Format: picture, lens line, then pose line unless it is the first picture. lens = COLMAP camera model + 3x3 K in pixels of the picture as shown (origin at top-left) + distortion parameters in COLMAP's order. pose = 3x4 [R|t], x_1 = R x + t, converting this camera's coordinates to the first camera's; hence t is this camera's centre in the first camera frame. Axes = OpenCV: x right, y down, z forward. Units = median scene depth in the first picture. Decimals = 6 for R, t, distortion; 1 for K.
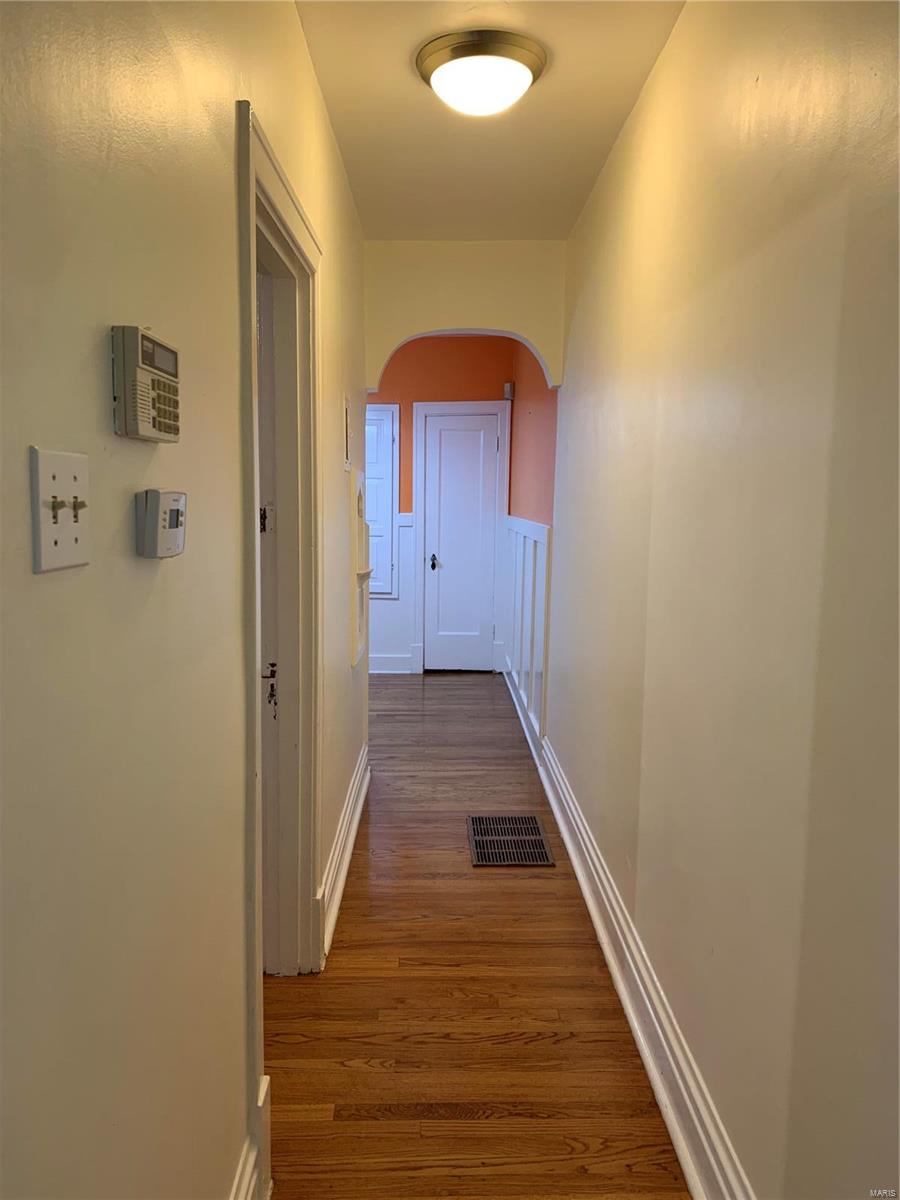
lens RADIAL K [[915.5, 0, 451.0], [0, 915.5, 599.6], [0, 0, 1]] dist [0.036029, -0.039789]
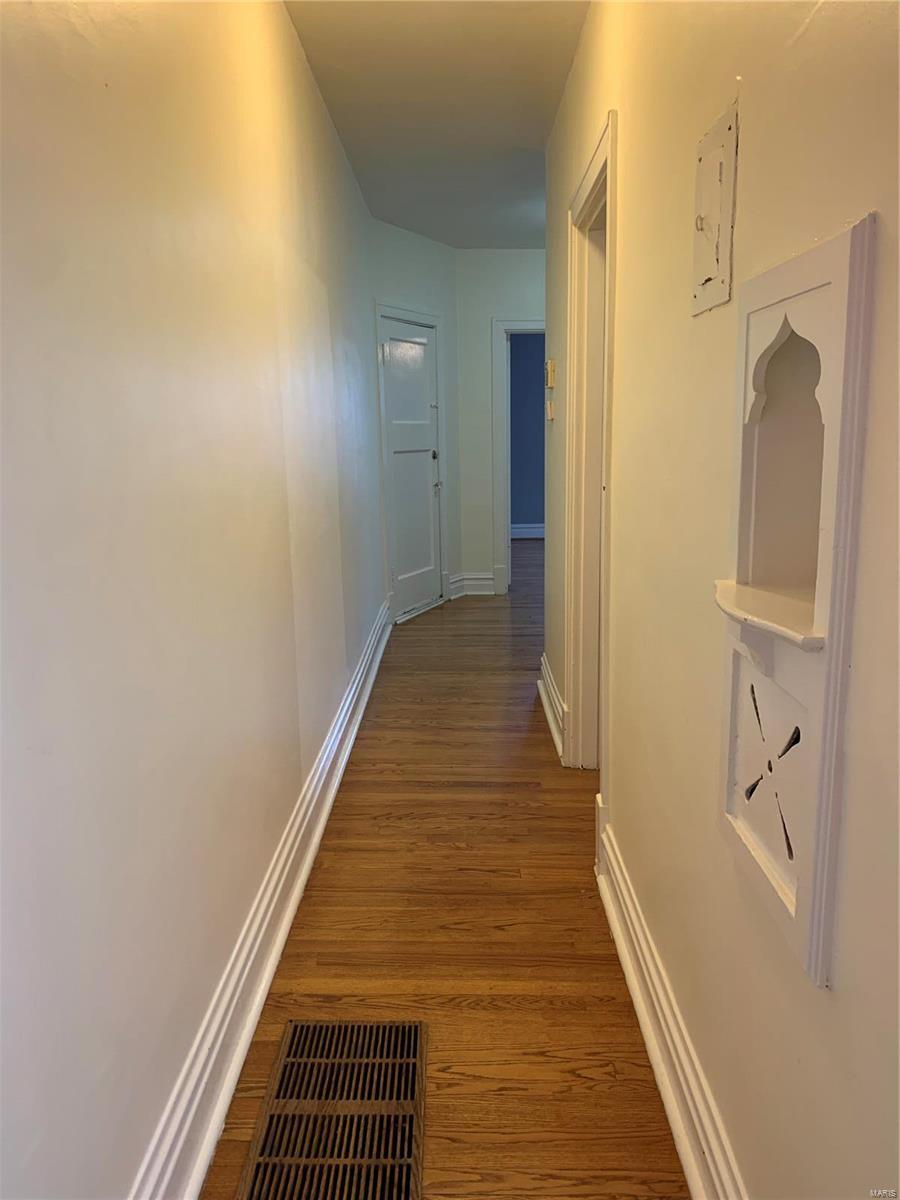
lens RADIAL K [[915.5, 0, 450.9], [0, 915.5, 599.9], [0, 0, 1]] dist [0.036029, -0.039789]
pose [[-0.999590, 0.006220, 0.027932, -0.012467], [0.014414, 0.952667, 0.303674, -0.195535], [-0.024721, 0.303952, -0.952366, 1.966655]]
